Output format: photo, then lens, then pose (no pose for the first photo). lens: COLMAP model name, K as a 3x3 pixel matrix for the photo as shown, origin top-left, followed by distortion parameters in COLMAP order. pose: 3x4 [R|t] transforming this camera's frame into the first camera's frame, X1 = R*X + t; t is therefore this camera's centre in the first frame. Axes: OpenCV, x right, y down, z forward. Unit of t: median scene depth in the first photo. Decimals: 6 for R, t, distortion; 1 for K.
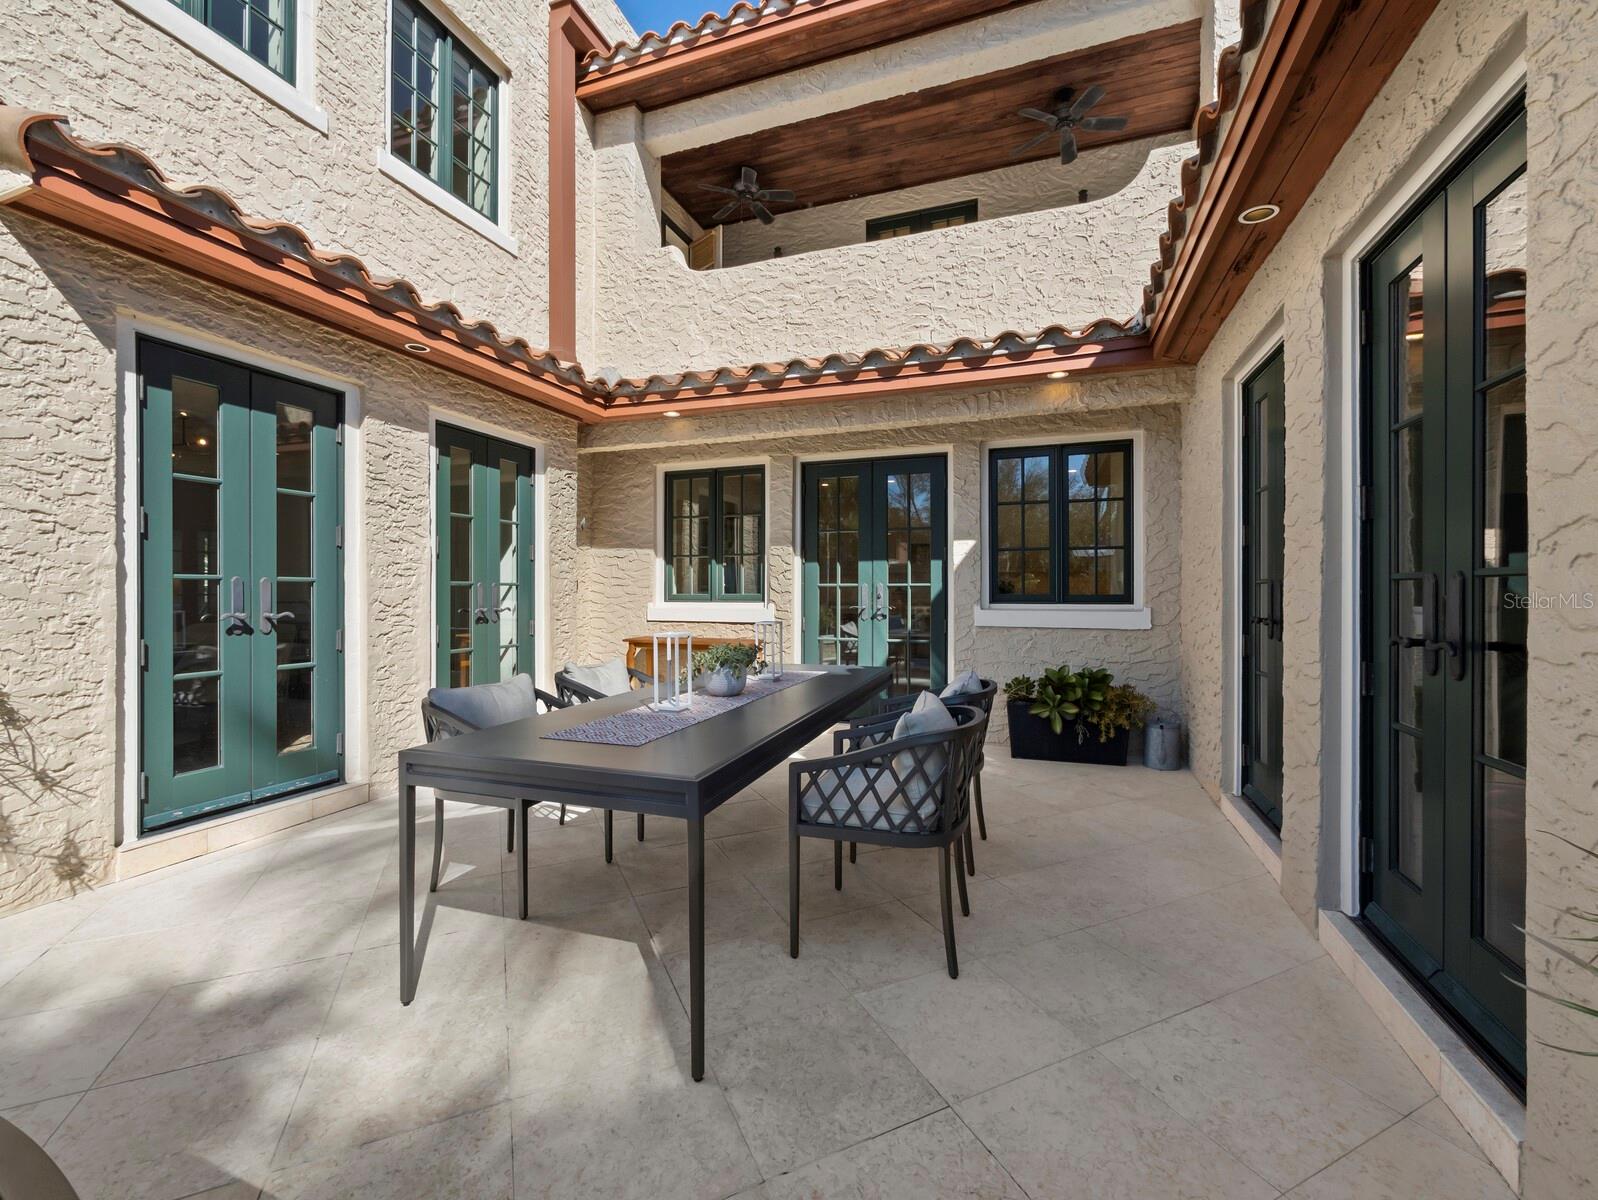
lens RADIAL K [[660.9, 0, 797.9], [0, 660.9, 594.7], [0, 0, 1]] dist [-0.001236, 0.000040]
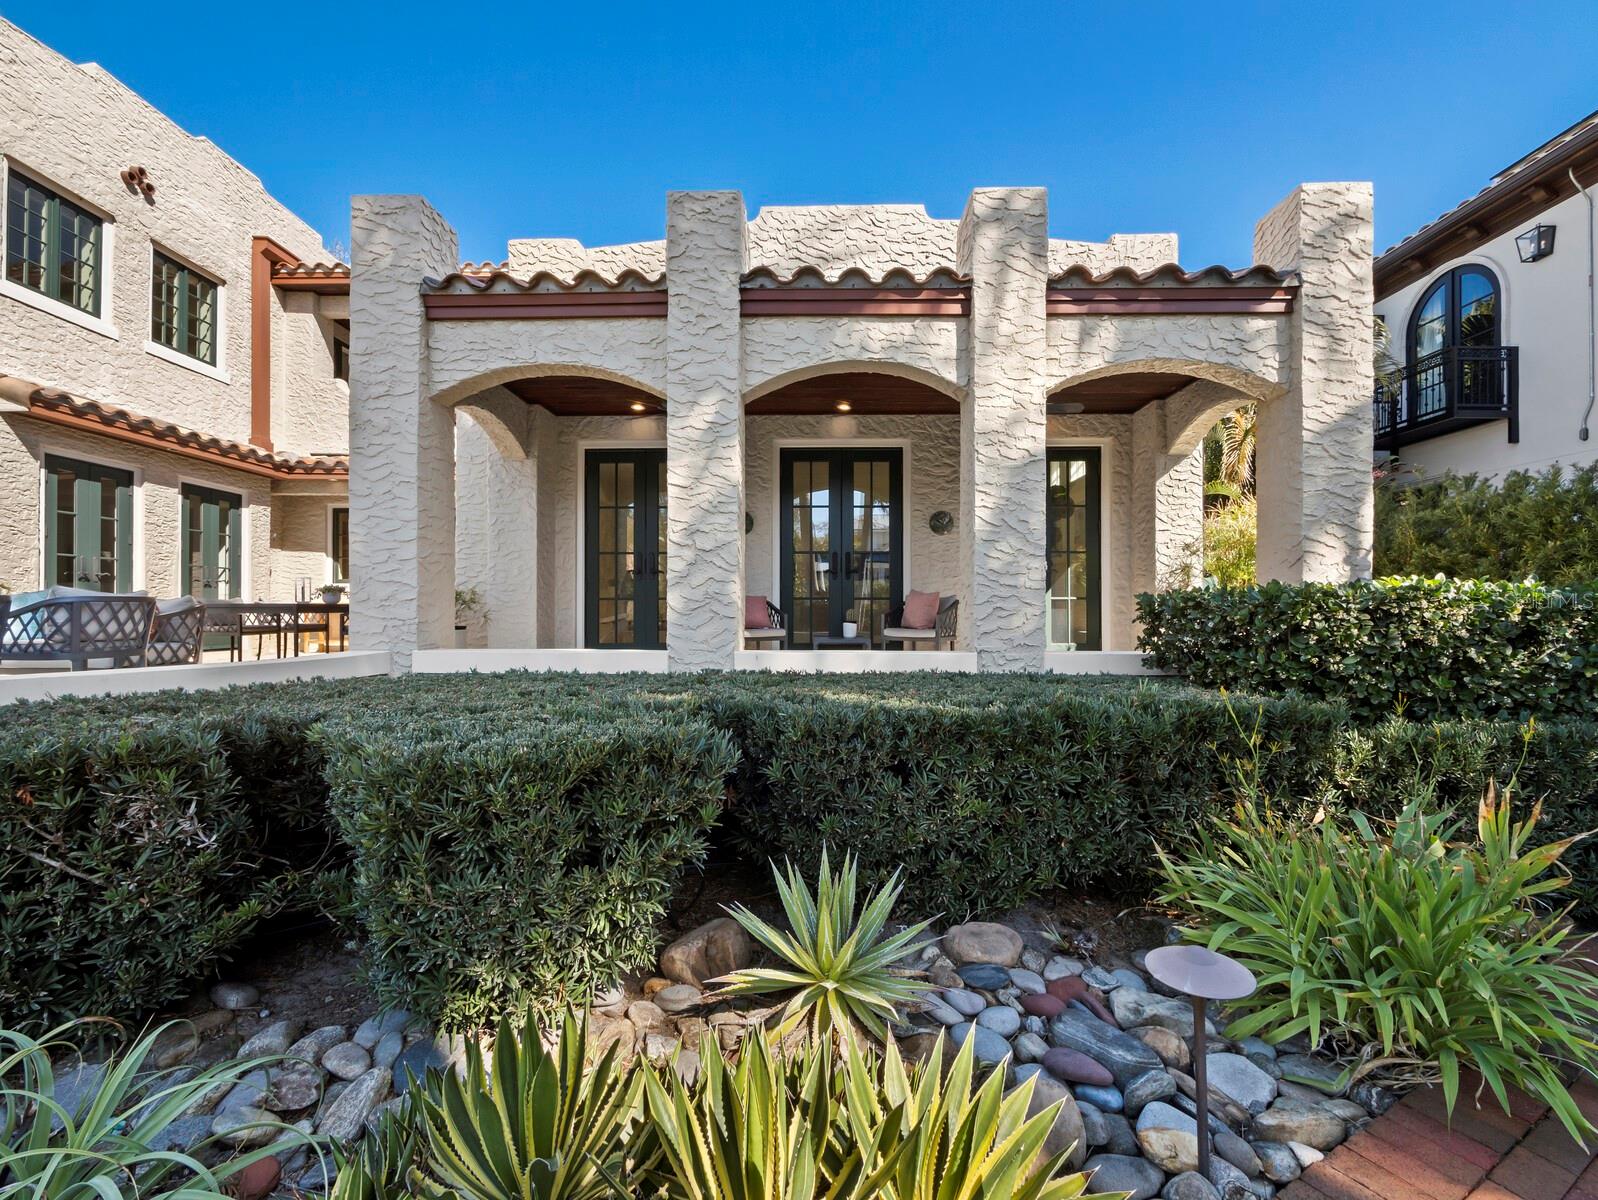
lens RADIAL K [[645.4, 0, 797.8], [0, 645.4, 609.5], [0, 0, 1]] dist [-0.001176, -0.000608]
pose [[0.940614, -0.000931, 0.339476, 0.504106], [0.003100, 0.999978, -0.005847, 0.127546], [-0.339463, 0.006552, 0.940597, -1.362335]]
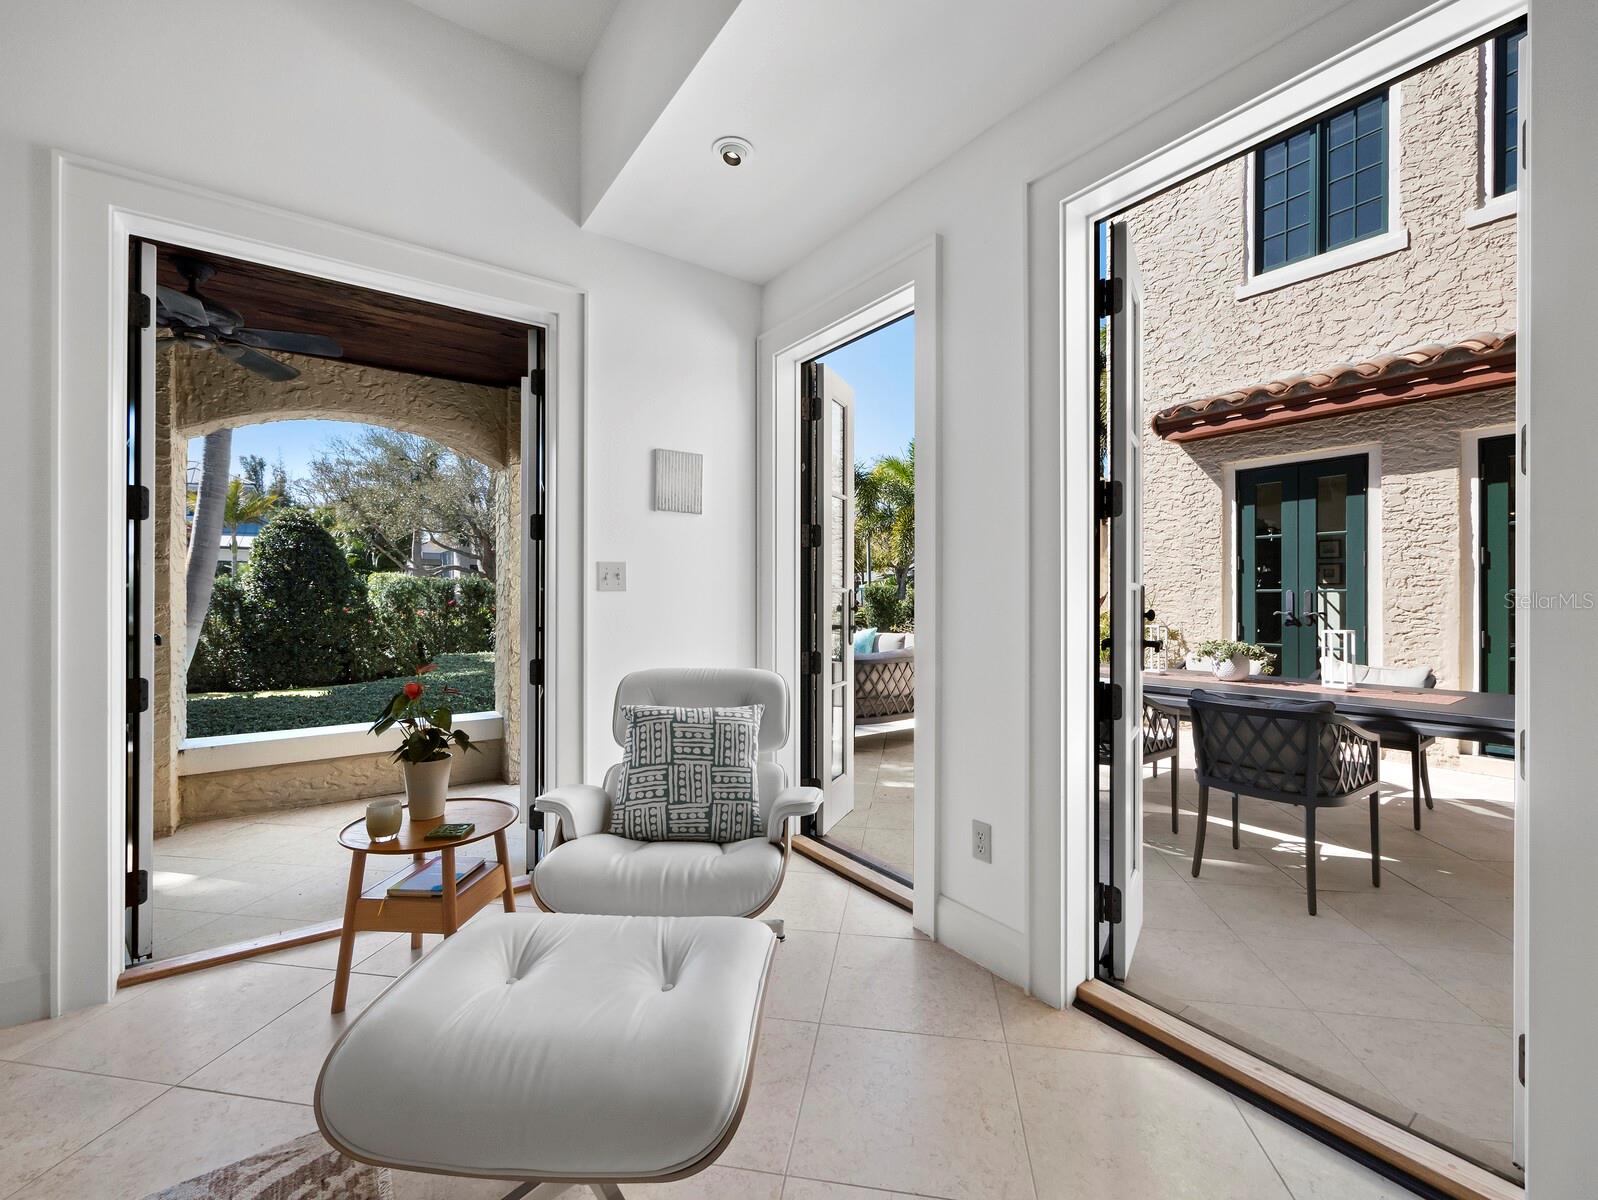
lens RADIAL K [[660.9, 0, 797.9], [0, 660.9, 594.7], [0, 0, 1]] dist [-0.001236, 0.000040]
pose [[-0.550886, -0.006853, -0.834552, 0.892295], [-0.006859, 0.999970, -0.003683, -0.001067], [0.834552, 0.003696, -0.550917, 0.624011]]
